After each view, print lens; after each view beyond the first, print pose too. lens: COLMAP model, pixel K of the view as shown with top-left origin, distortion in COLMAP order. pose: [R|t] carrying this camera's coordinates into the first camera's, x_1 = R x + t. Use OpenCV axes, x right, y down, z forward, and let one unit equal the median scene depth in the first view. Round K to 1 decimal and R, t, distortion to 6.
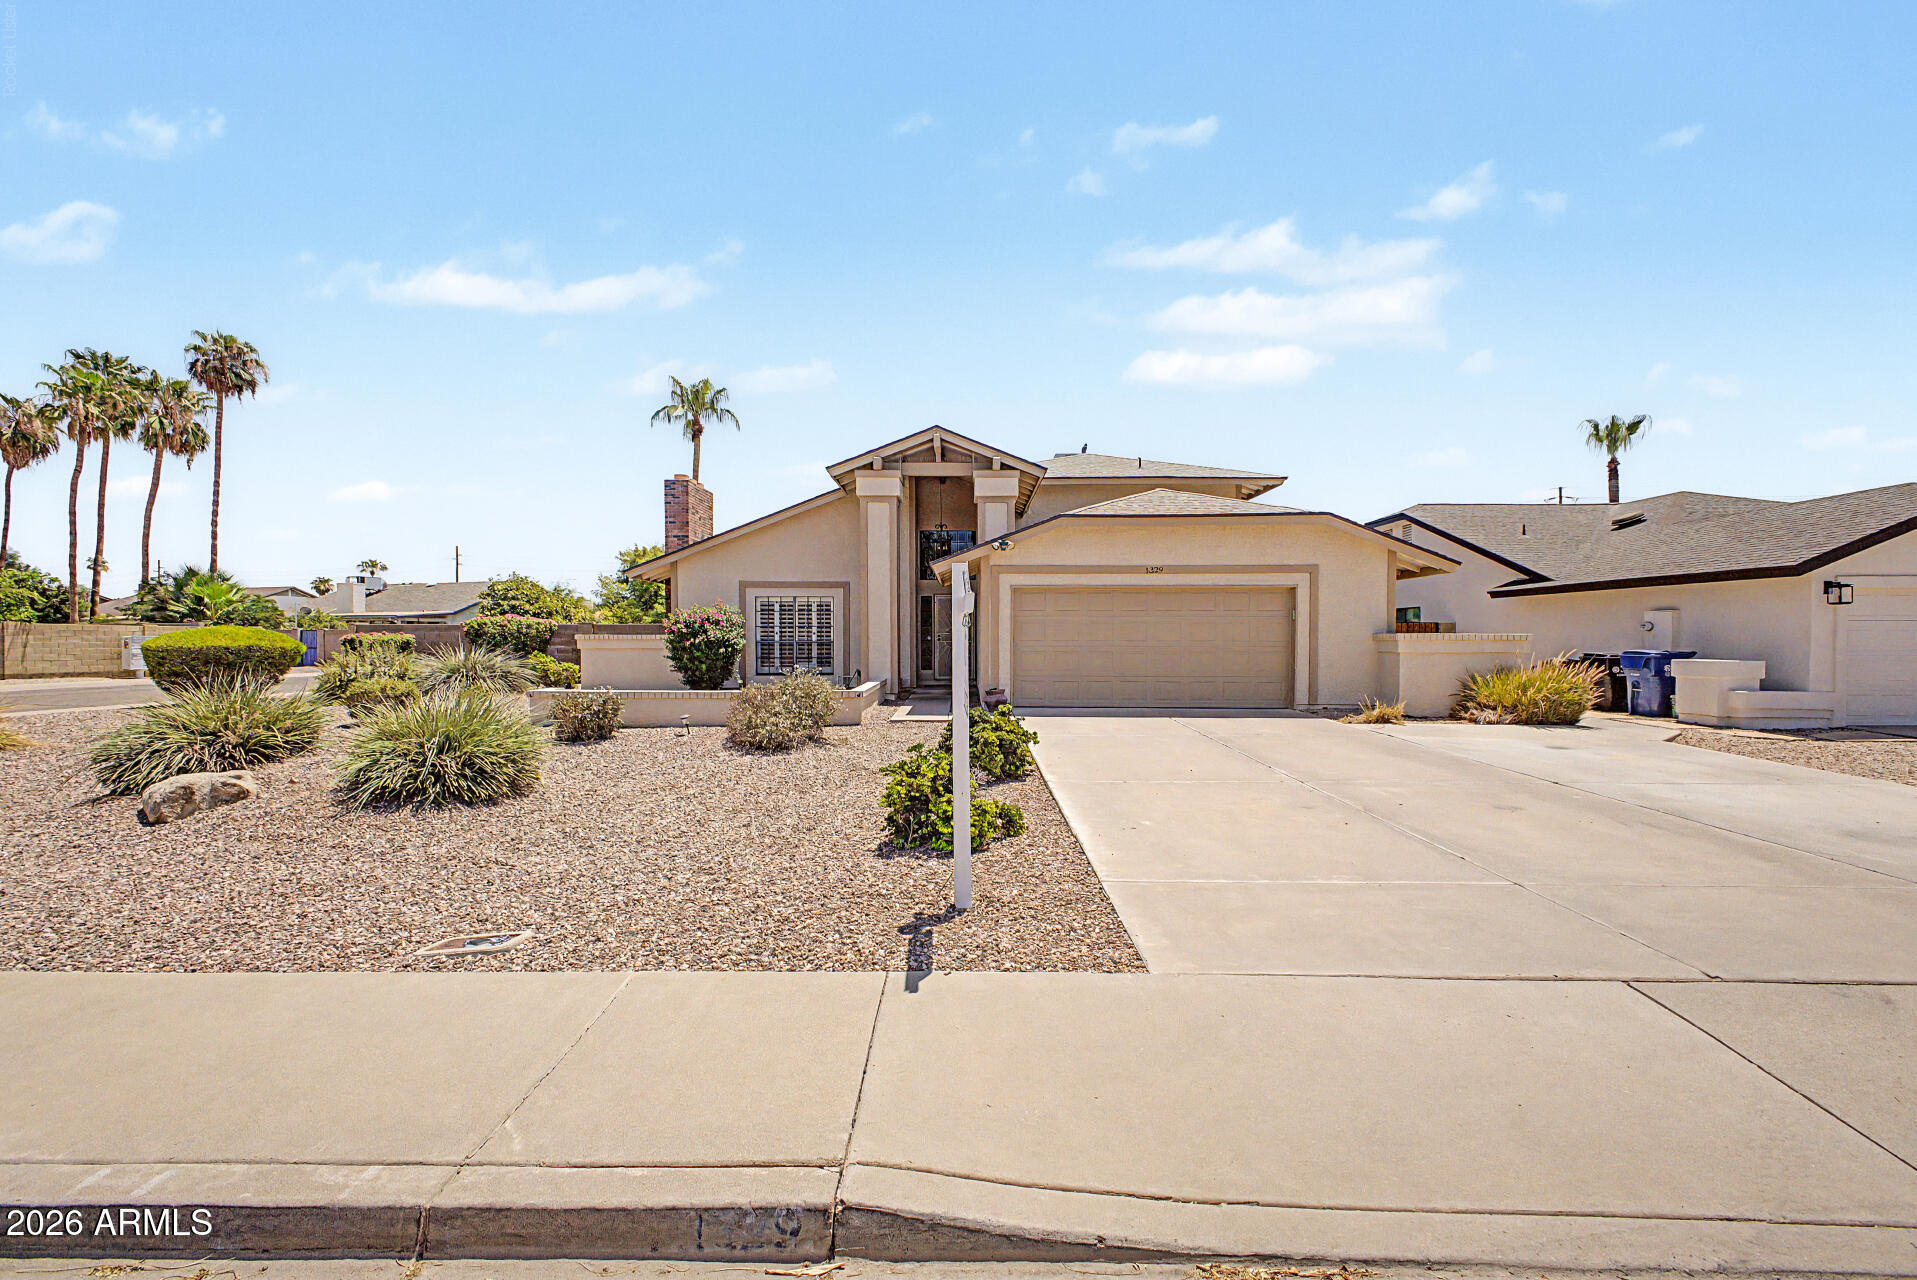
lens RADIAL K [[751.1, 0, 967.5], [0, 751.1, 646.3], [0, 0, 1]] dist [0.004045, -0.001039]
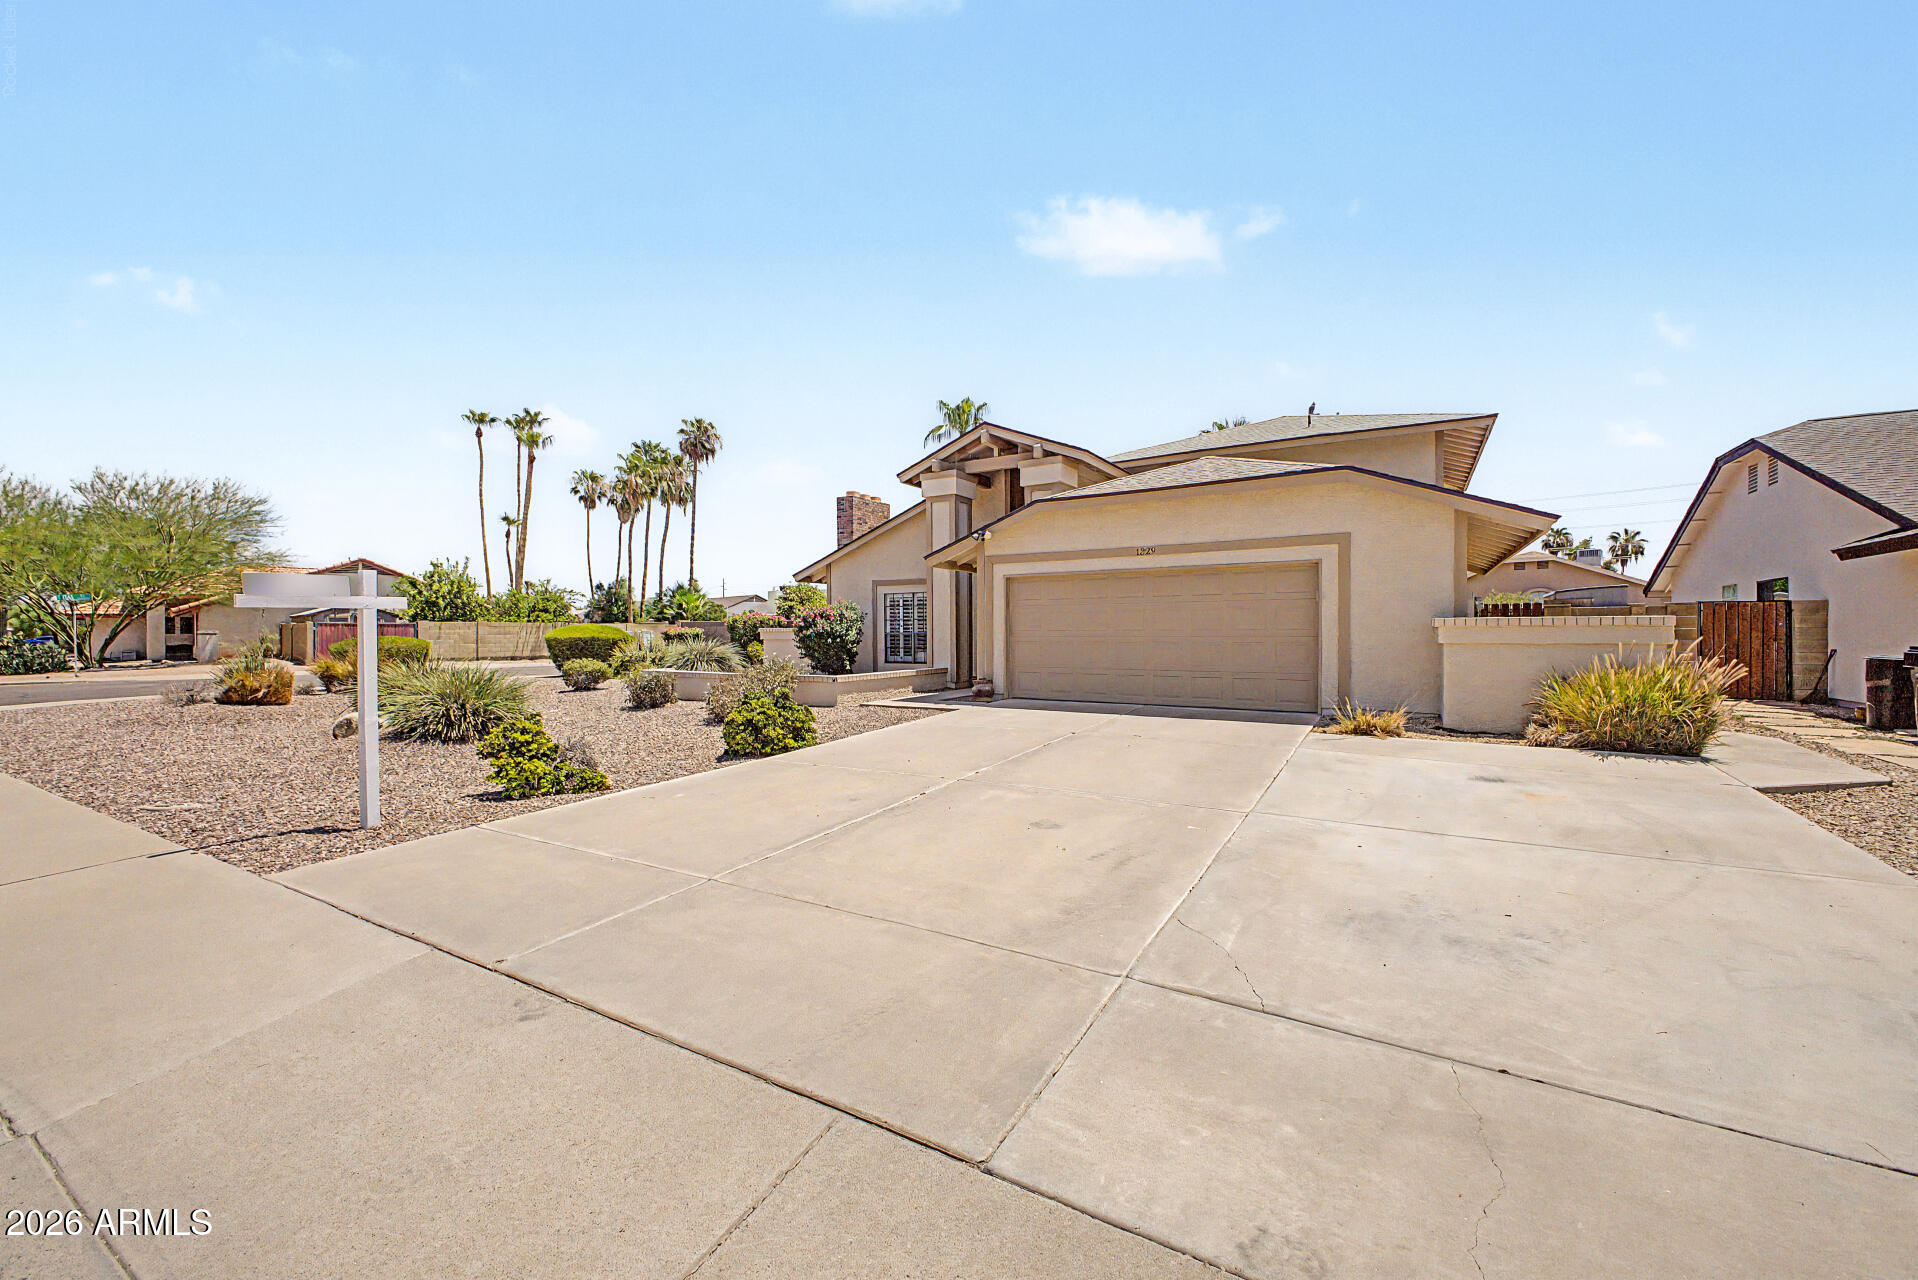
lens RADIAL K [[751.5, 0, 971.7], [0, 751.5, 634.3], [0, 0, 1]] dist [0.004045, -0.001039]
pose [[0.865725, -0.003669, -0.500506, 0.393749], [0.000364, 0.999977, -0.006700, 0.002673], [0.500520, 0.005618, 0.865707, 0.088631]]
